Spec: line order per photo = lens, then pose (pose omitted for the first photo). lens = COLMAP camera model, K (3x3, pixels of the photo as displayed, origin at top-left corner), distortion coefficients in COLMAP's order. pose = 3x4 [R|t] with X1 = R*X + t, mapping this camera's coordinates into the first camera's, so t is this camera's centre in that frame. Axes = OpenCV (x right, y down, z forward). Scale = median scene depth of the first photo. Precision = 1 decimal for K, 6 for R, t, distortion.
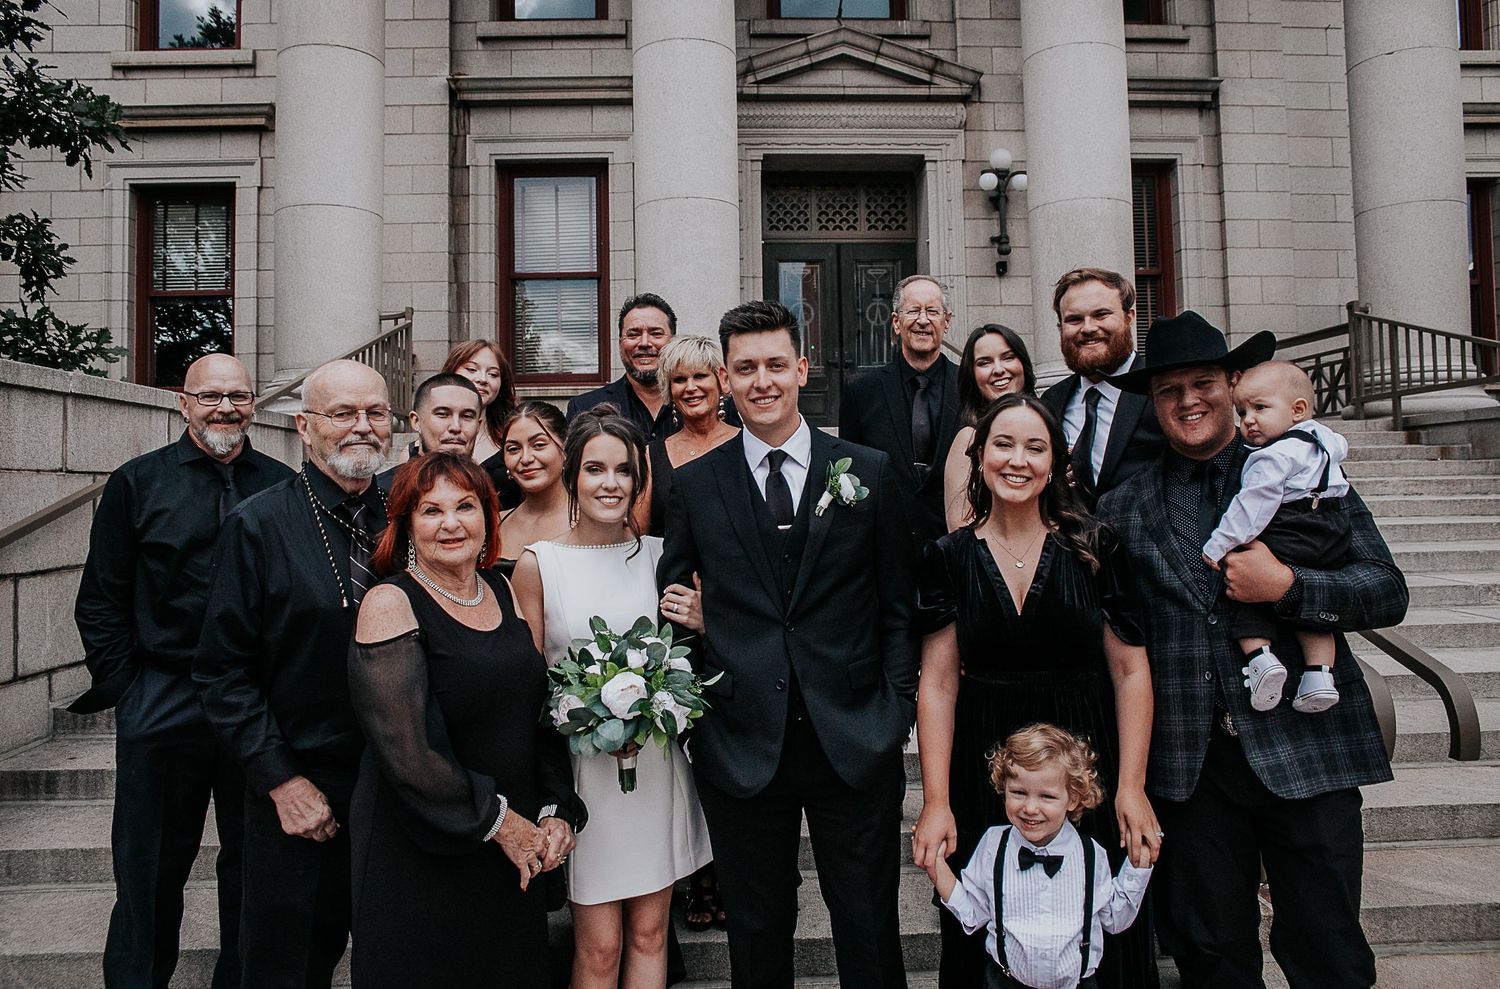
lens RADIAL K [[1082.3, 0, 735.9], [0, 1082.3, 444.1], [0, 0, 1]] dist [-0.103429, 0.031701]
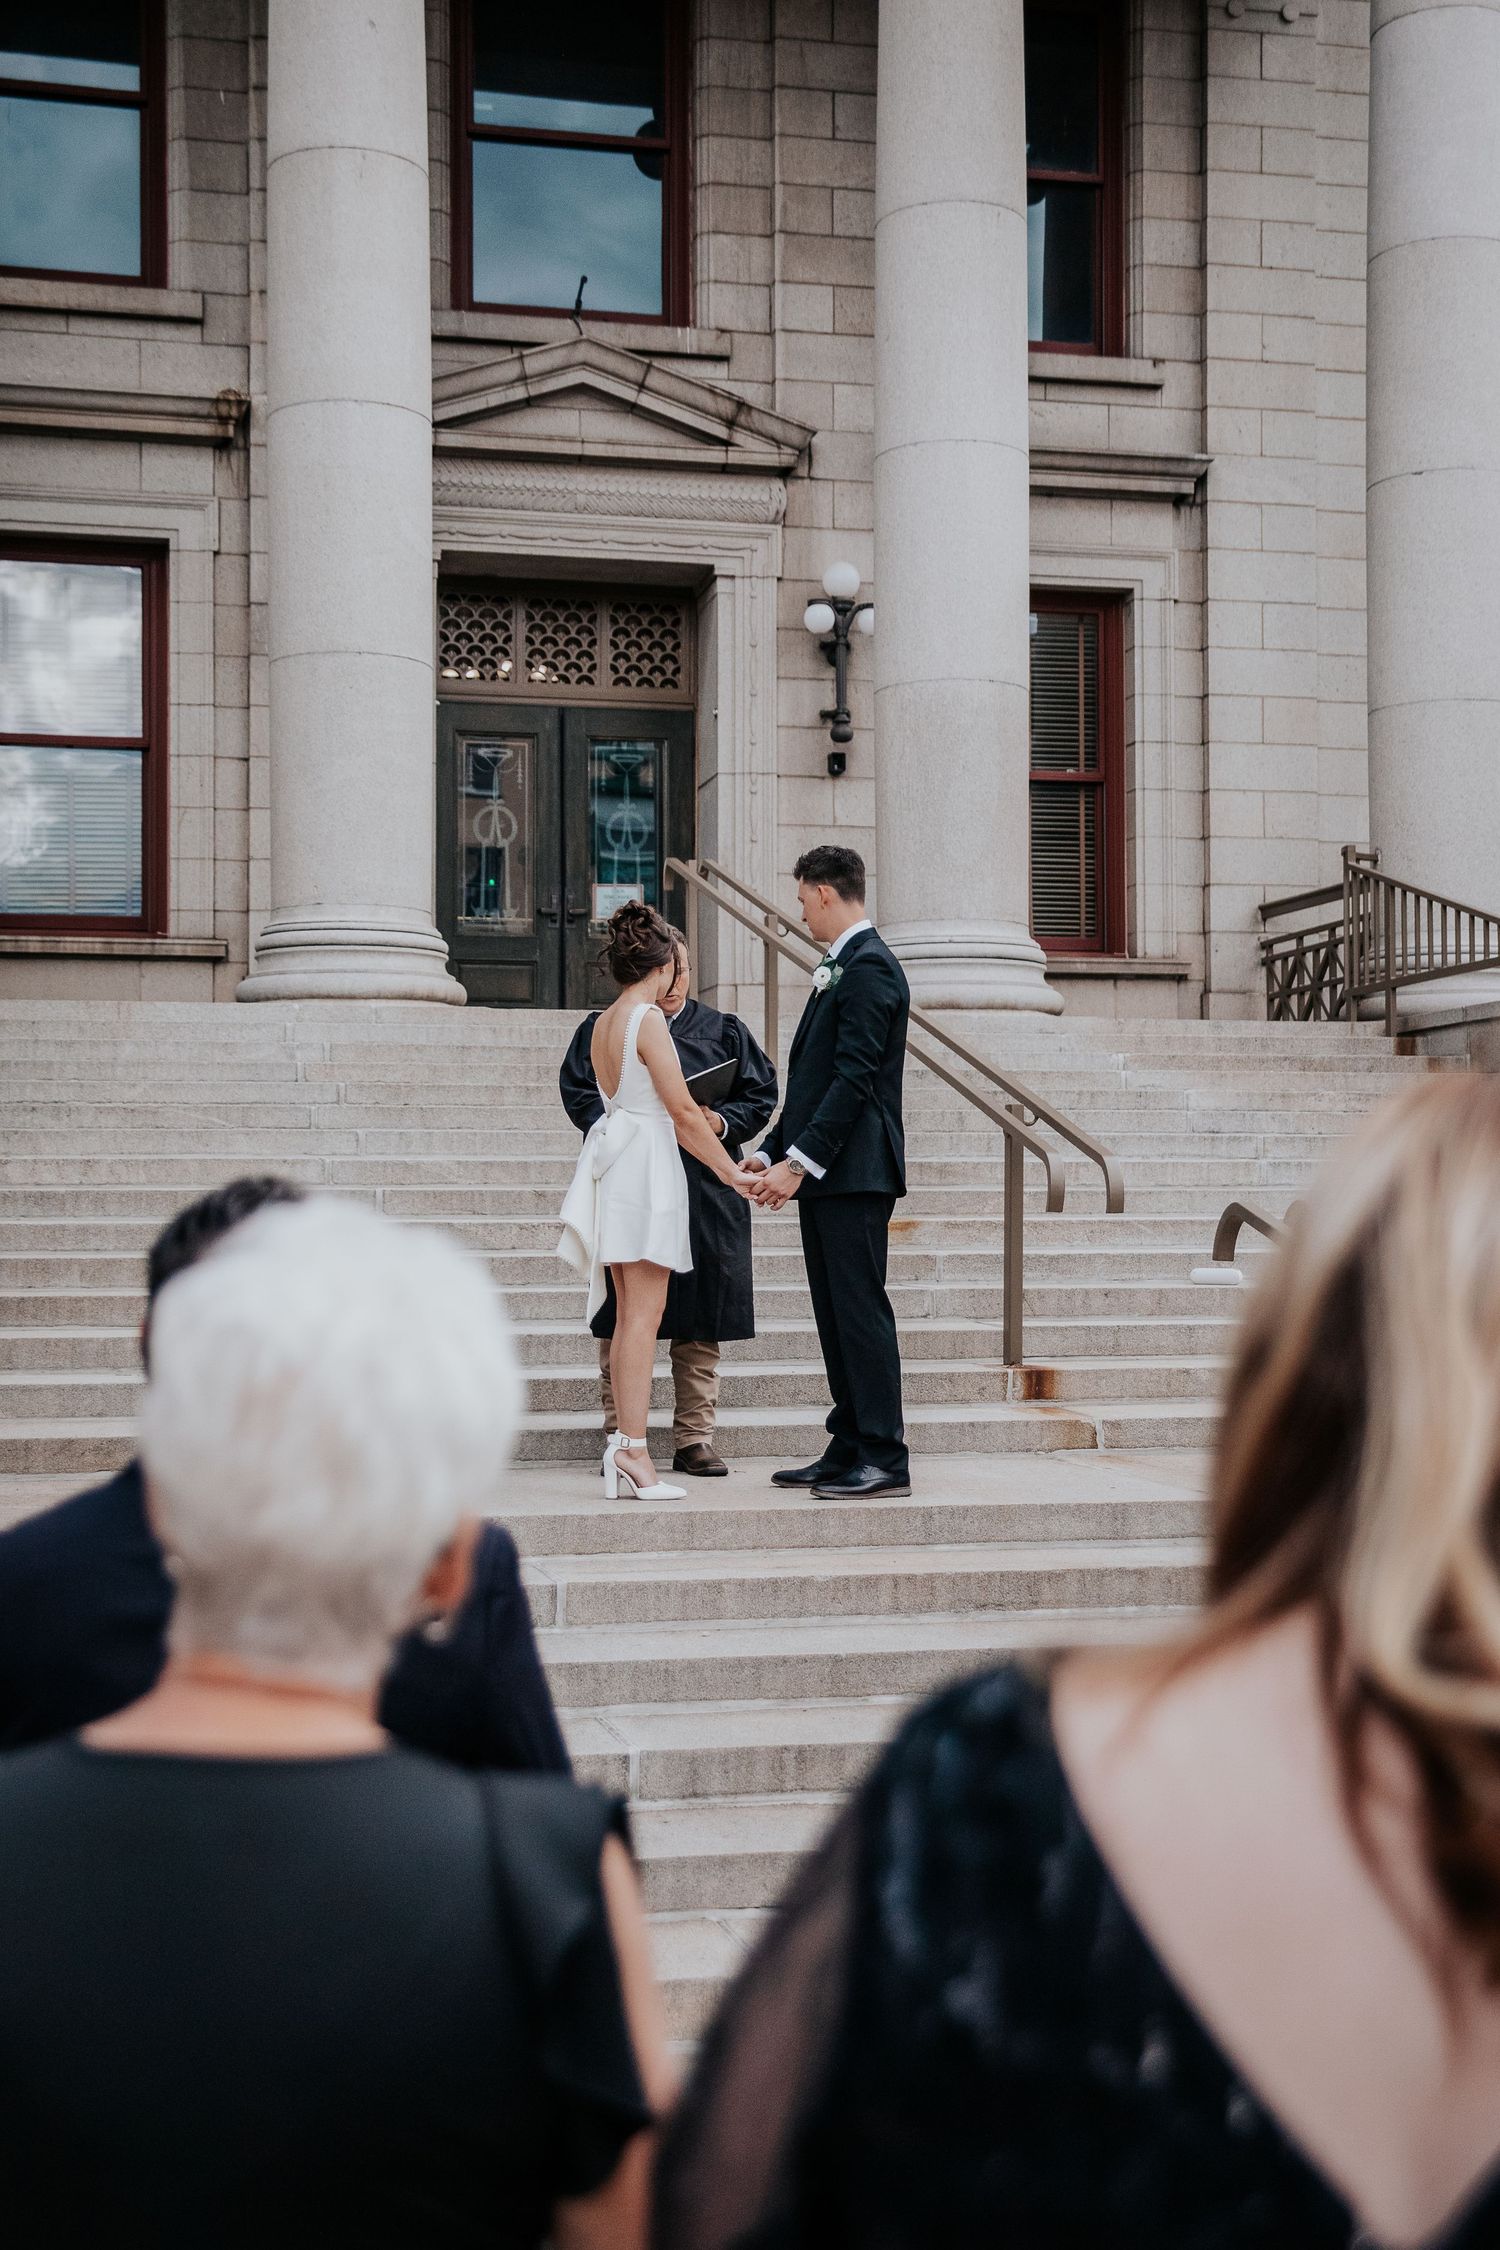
lens RADIAL K [[2868.3, 0, 742.9], [0, 2868.3, 1123.6], [0, 0, 1]] dist [0.049142, 0.000000]
pose [[0.979892, 0.020932, 0.198429, -0.117023], [-0.021099, 0.999777, -0.001269, 0.039620], [-0.198411, -0.002943, 0.980114, -0.559673]]
